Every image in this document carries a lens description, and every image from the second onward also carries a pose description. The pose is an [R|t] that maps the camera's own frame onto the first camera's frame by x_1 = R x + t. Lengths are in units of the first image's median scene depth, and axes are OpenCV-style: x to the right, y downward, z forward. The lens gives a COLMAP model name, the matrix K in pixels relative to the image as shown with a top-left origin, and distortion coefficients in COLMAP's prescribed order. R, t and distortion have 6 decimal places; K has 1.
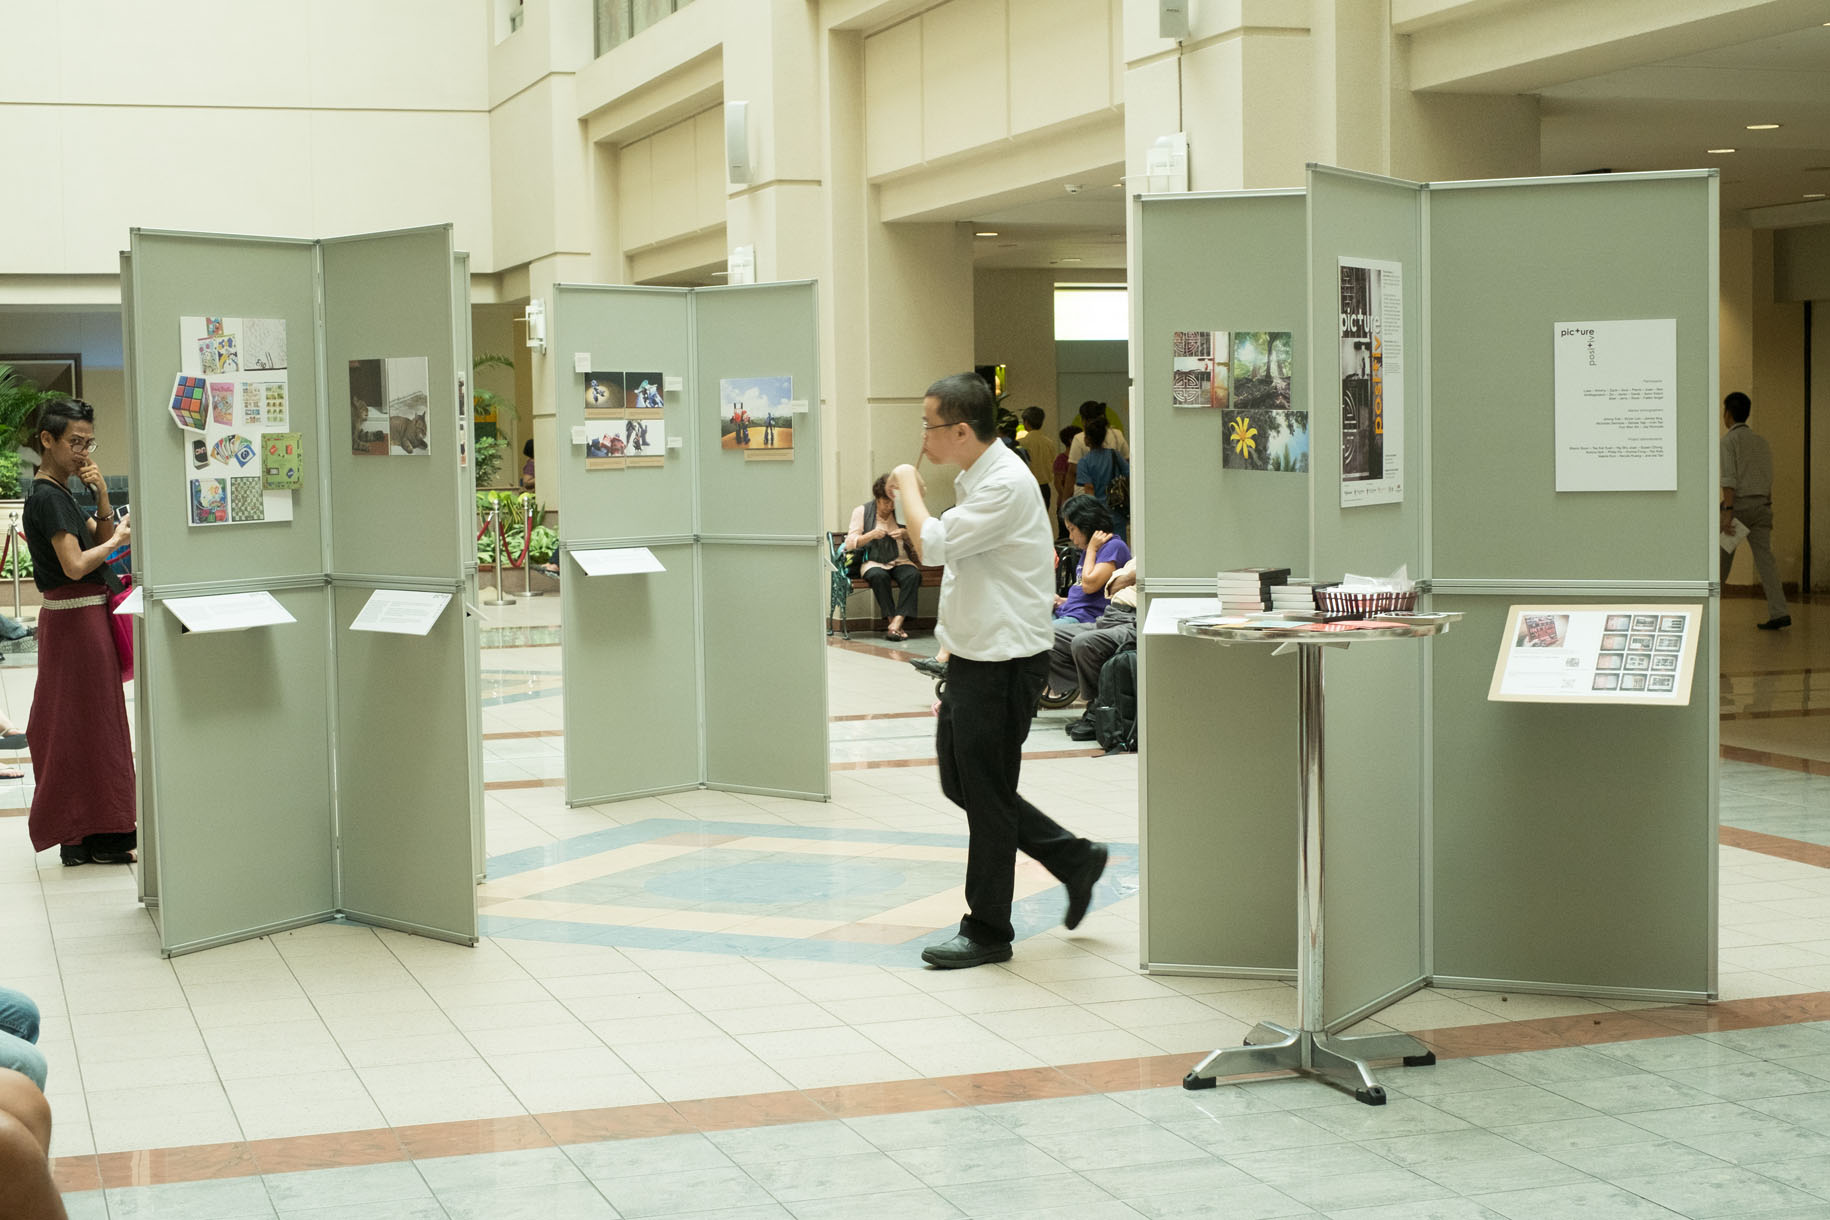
lens RADIAL K [[2887.3, 0, 913.7], [0, 2887.3, 616.1], [0, 0, 1]] dist [-0.012534, 0.000000]
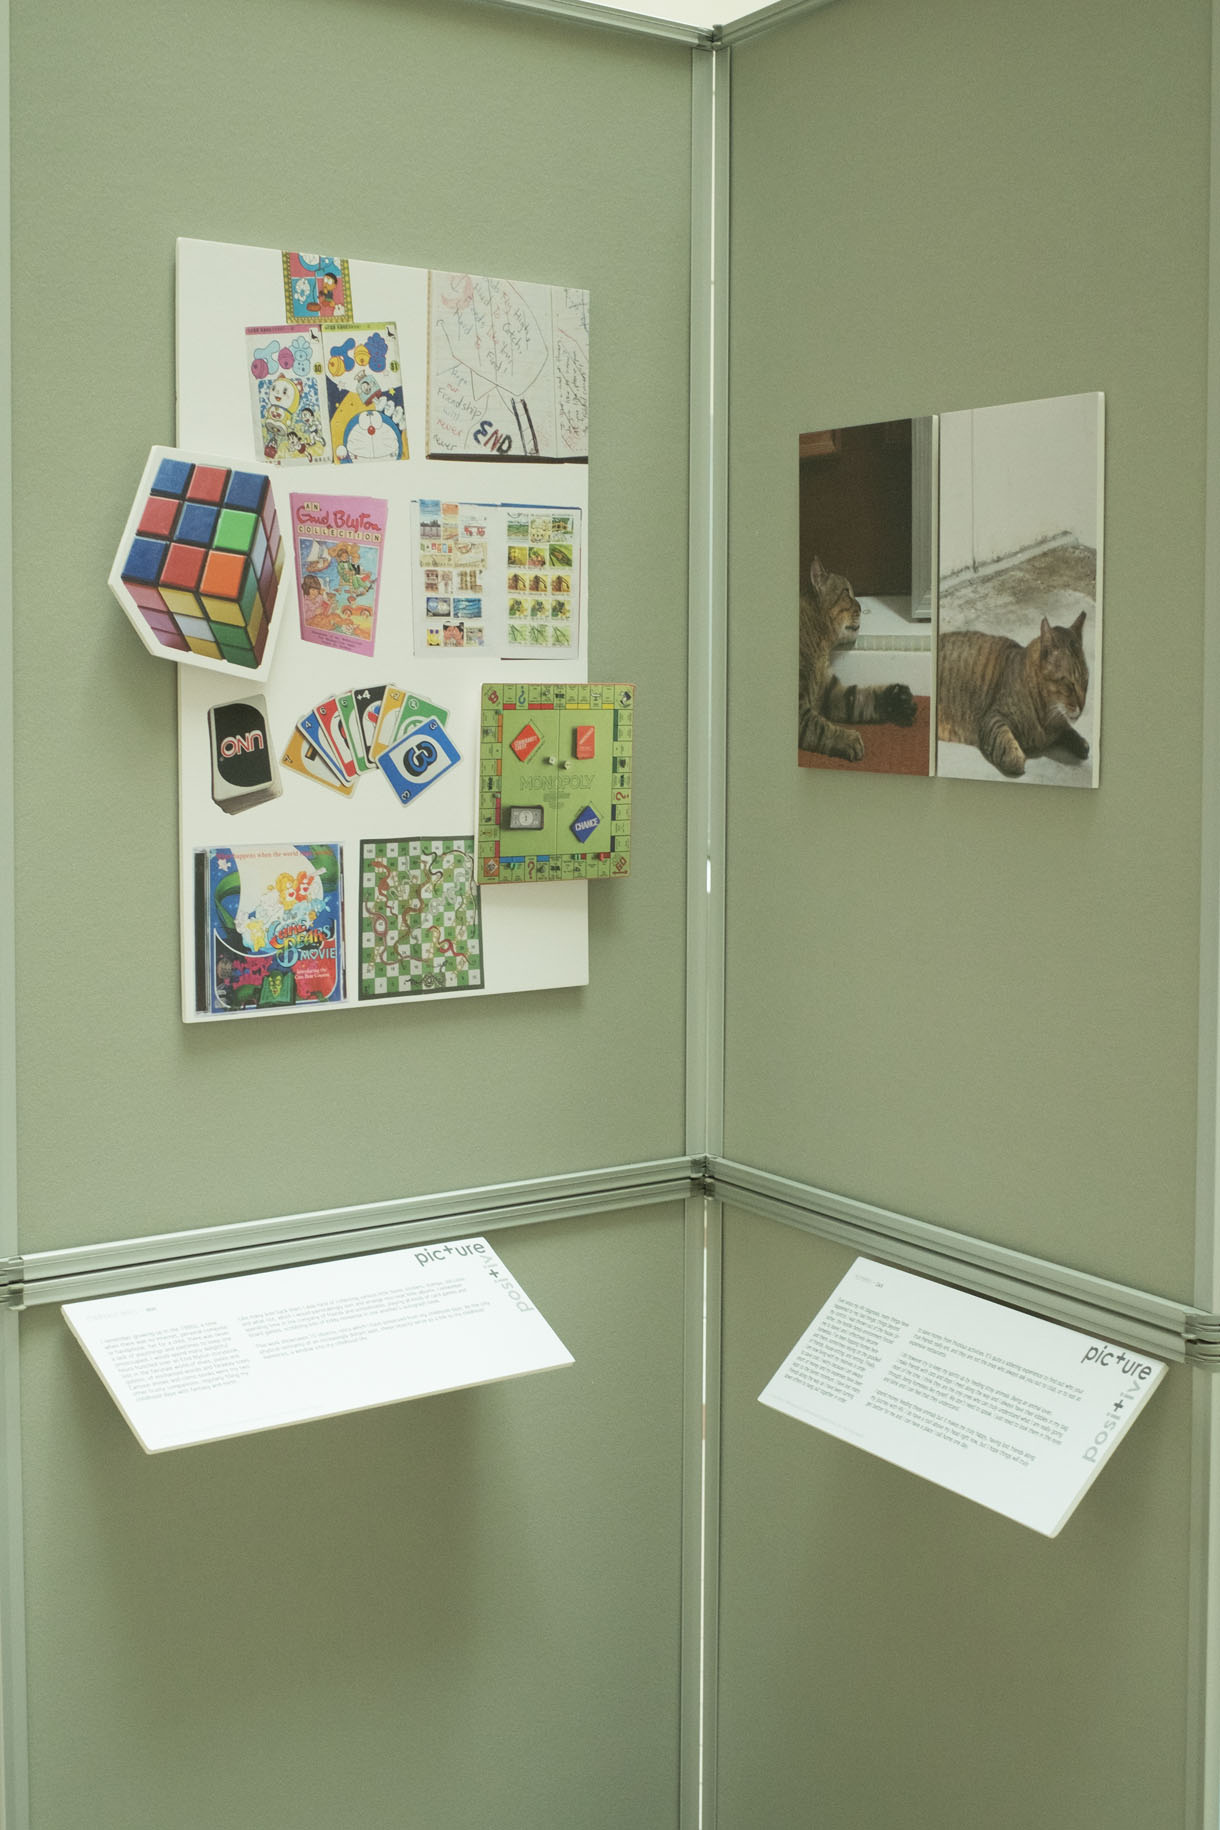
lens RADIAL K [[2887.3, 0, 608.8], [0, 2887.3, 914.5], [0, 0, 1]] dist [-0.012534, 0.000000]
pose [[0.963234, 0.045570, -0.264771, -0.139773], [-0.041173, 0.998907, 0.022136, -0.048009], [0.265491, -0.010420, 0.964057, 0.737822]]
